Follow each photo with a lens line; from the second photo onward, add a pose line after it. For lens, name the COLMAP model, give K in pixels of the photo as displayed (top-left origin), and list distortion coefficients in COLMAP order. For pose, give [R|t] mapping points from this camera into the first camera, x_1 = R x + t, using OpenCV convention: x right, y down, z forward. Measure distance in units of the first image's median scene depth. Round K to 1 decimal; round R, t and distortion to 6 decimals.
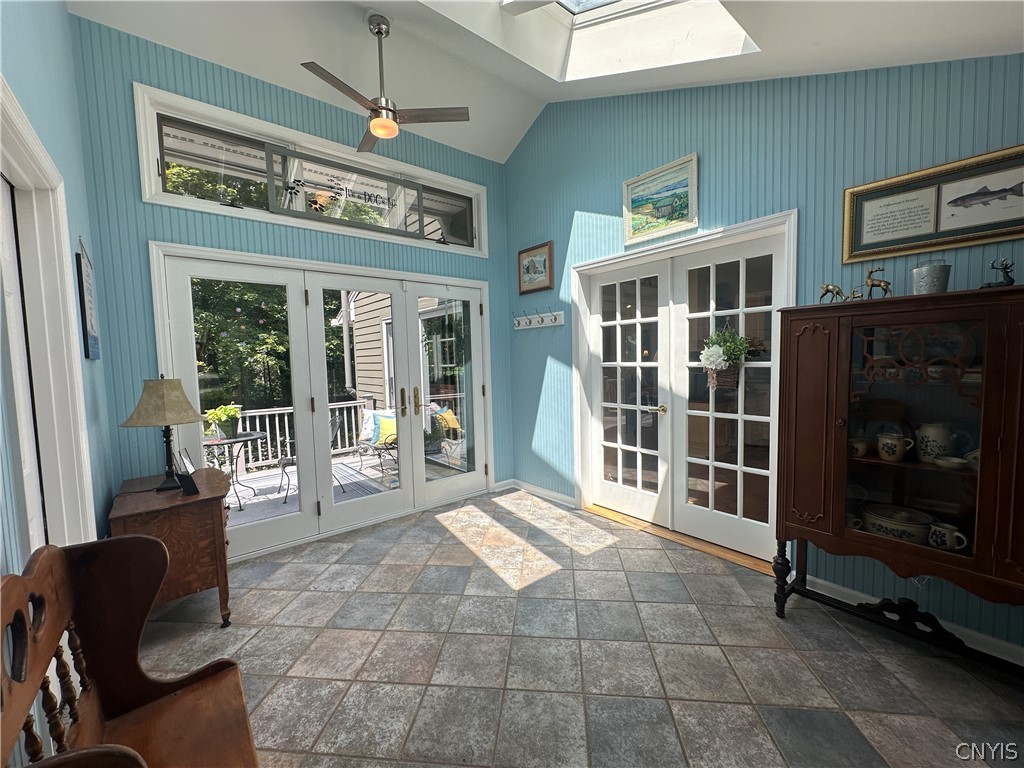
lens RADIAL K [[408.4, 0, 510.0], [0, 408.4, 384.0], [0, 0, 1]] dist [-0.002755, 0.000963]
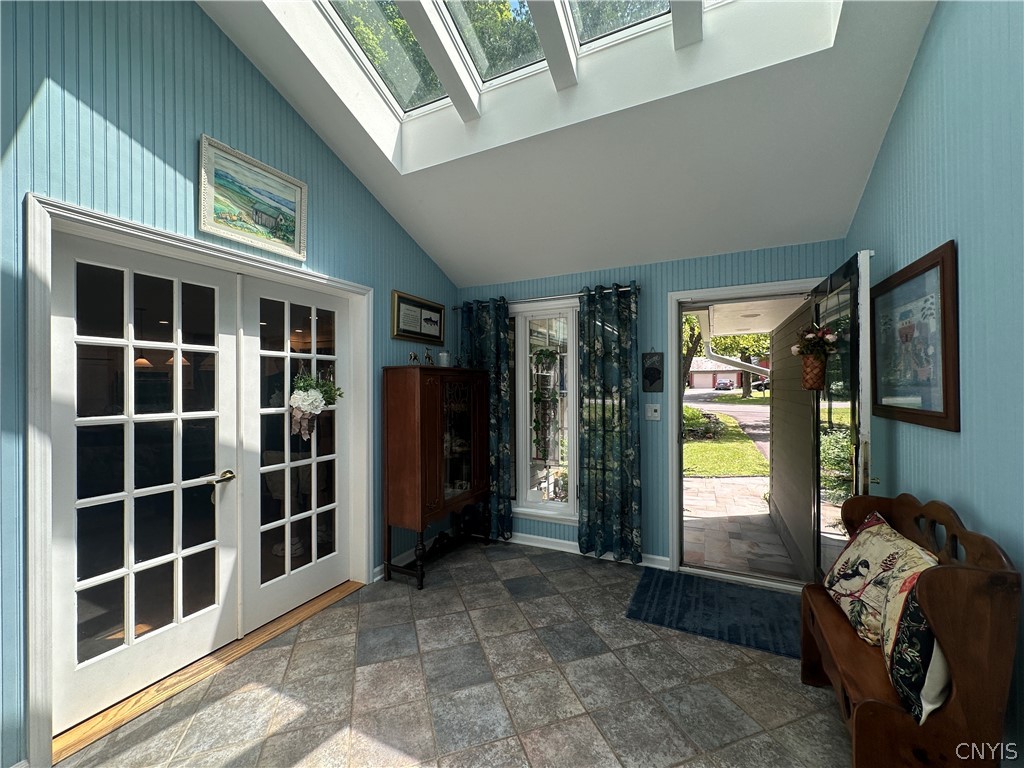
lens RADIAL K [[408.4, 0, 514.9], [0, 408.4, 384.0], [0, 0, 1]] dist [-0.002755, 0.000963]
pose [[-0.419150, 0.030897, 0.907391, -0.515248], [0.073539, 0.997292, 0.000012, -0.064748], [-0.904934, 0.066733, -0.420287, 0.873769]]
